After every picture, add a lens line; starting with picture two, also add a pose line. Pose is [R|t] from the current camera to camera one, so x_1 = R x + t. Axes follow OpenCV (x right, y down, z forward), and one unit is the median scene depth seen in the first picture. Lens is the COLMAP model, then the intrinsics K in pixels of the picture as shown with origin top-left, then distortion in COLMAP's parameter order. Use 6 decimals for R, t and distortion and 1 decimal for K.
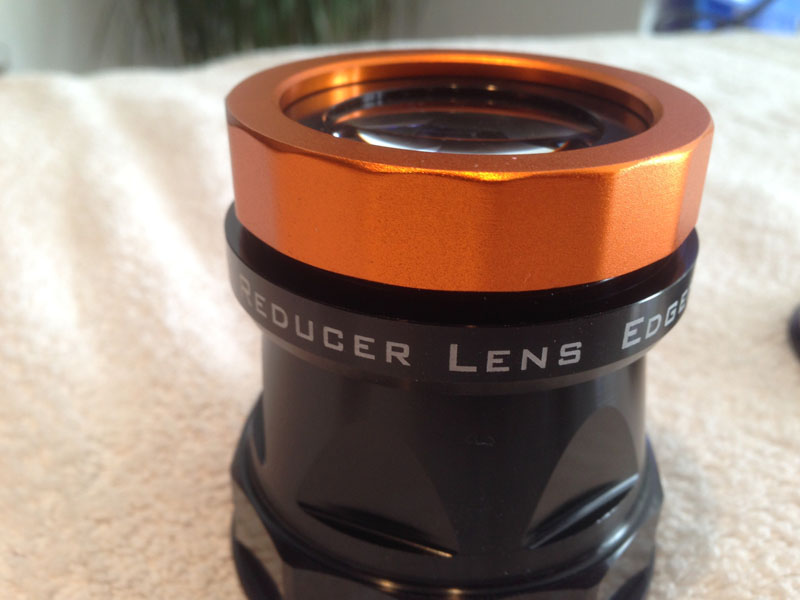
lens RADIAL K [[773.2, 0, 400.0], [0, 773.2, 300.0], [0, 0, 1]] dist [0.003752, -0.124351]
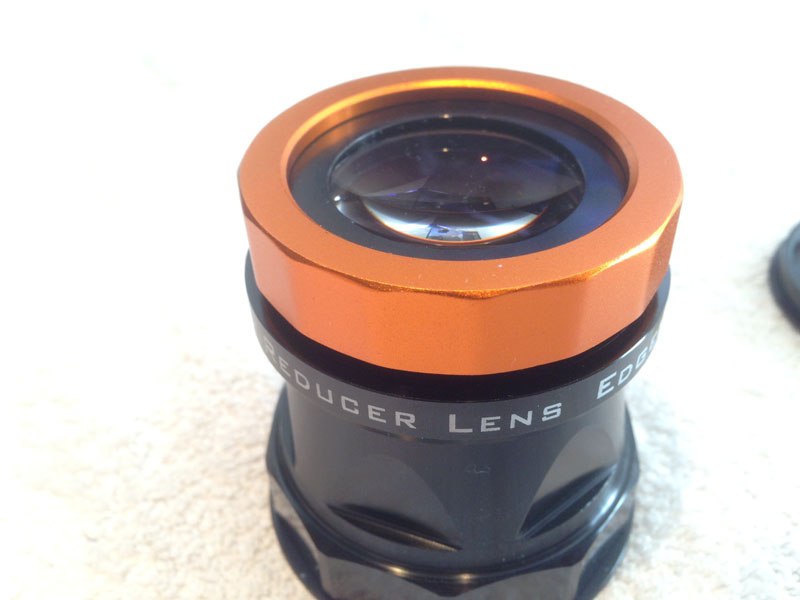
lens RADIAL K [[764.1, 0, 394.4], [0, 764.1, 300.0], [0, 0, 1]] dist [-0.001568, -0.003626]
pose [[0.998515, -0.050186, -0.021217, 0.009885], [0.053458, 0.977645, 0.203355, -0.241285], [0.010537, -0.204187, 0.978875, -0.073229]]
